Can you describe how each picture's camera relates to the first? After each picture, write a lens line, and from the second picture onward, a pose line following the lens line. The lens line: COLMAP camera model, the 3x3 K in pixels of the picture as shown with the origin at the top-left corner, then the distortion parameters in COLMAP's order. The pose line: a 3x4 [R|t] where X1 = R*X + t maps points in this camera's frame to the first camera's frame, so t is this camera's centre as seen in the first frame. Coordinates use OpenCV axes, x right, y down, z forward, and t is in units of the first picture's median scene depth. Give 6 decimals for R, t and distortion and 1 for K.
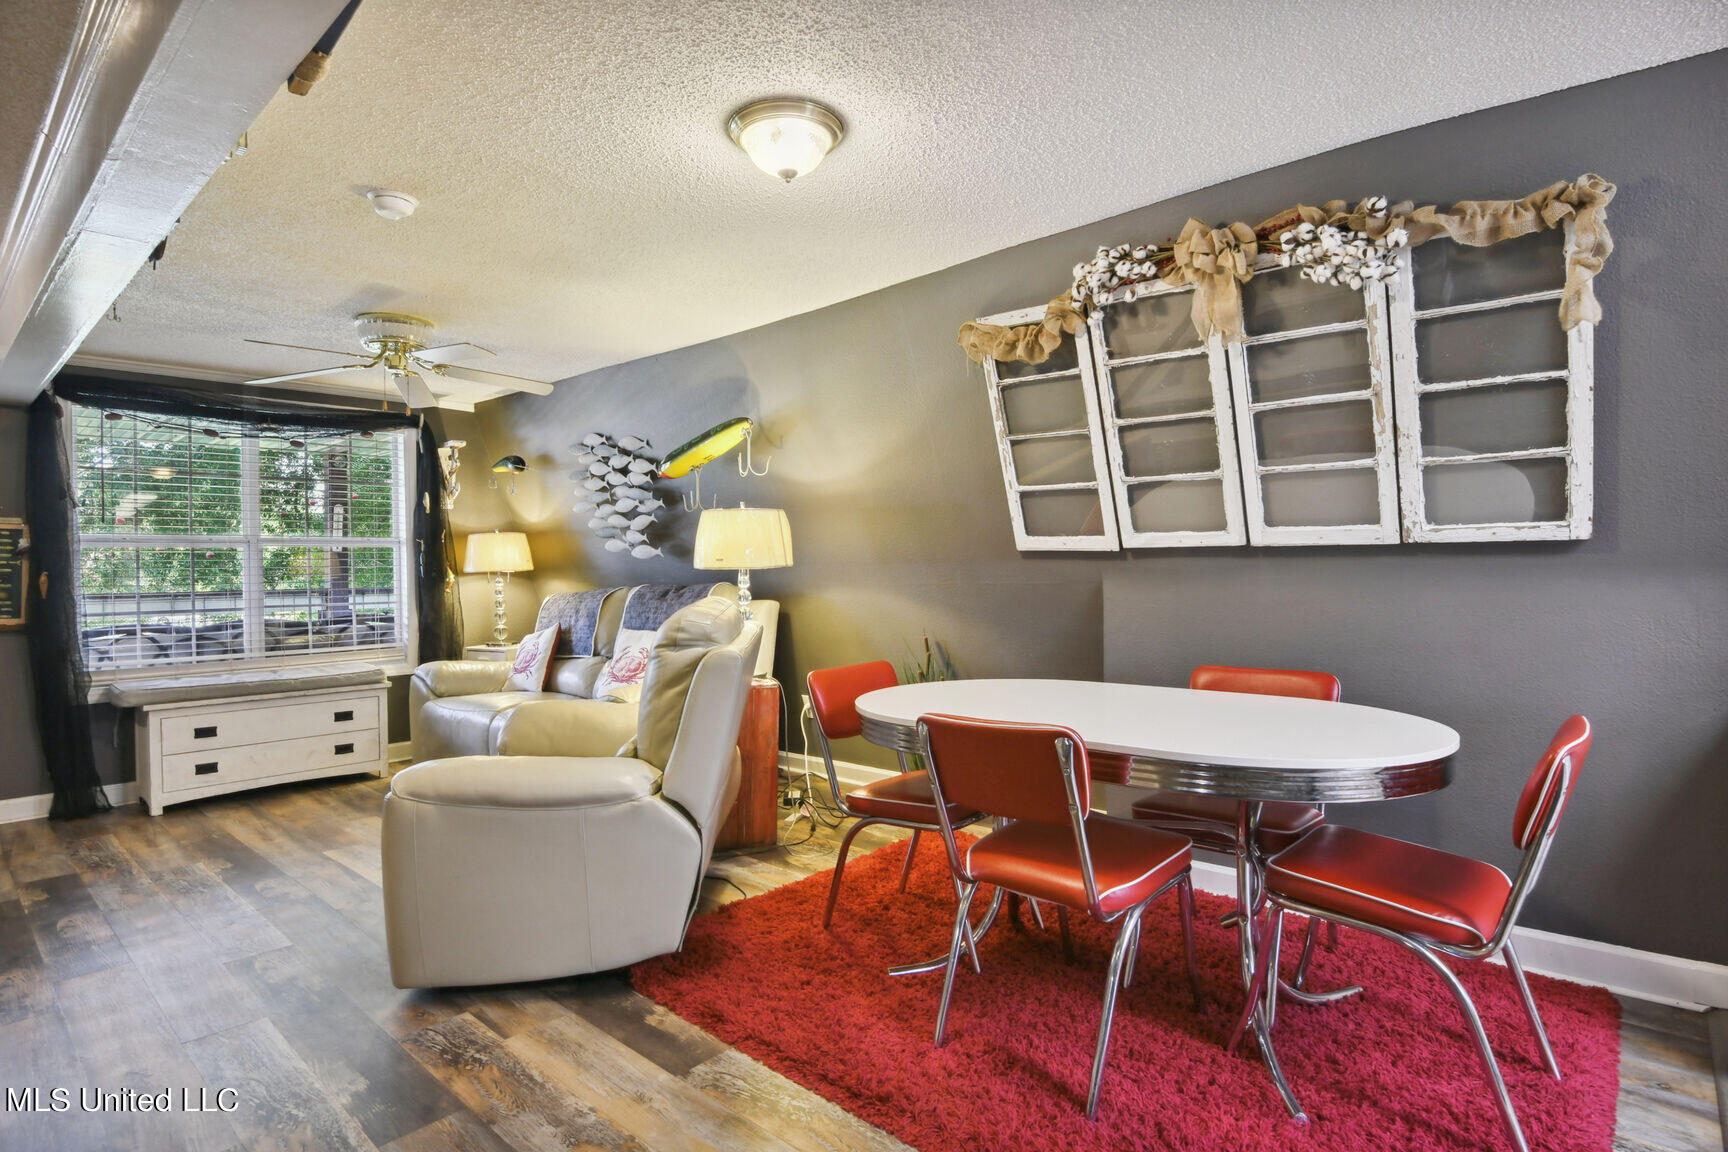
lens RADIAL K [[874.5, 0, 864.0], [0, 874.5, 576.0], [0, 0, 1]] dist [-0.002536, -0.000475]
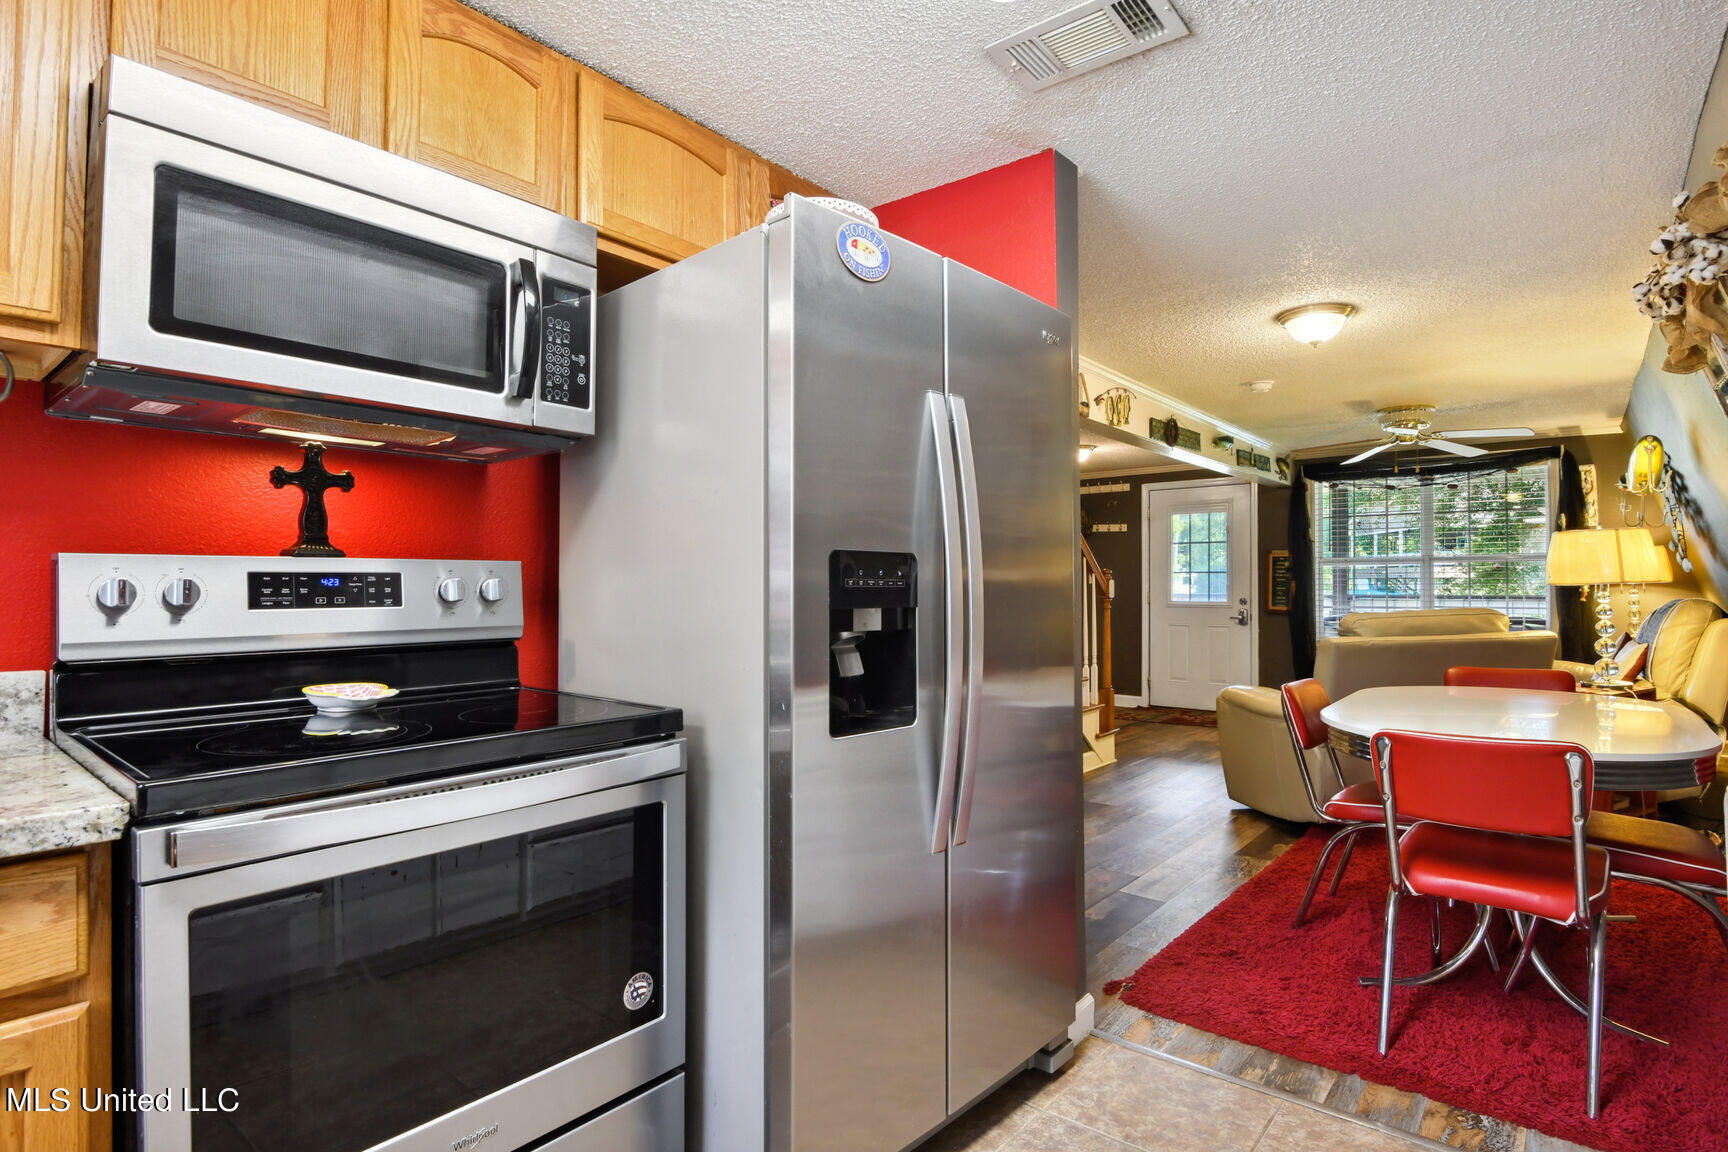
lens RADIAL K [[874.5, 0, 864.0], [0, 874.5, 576.0], [0, 0, 1]] dist [-0.002536, -0.000475]
pose [[0.045671, 0.004662, -0.998946, 0.761100], [-0.007428, 0.999963, 0.004327, -0.014648], [0.998929, 0.007222, 0.045704, 0.048839]]
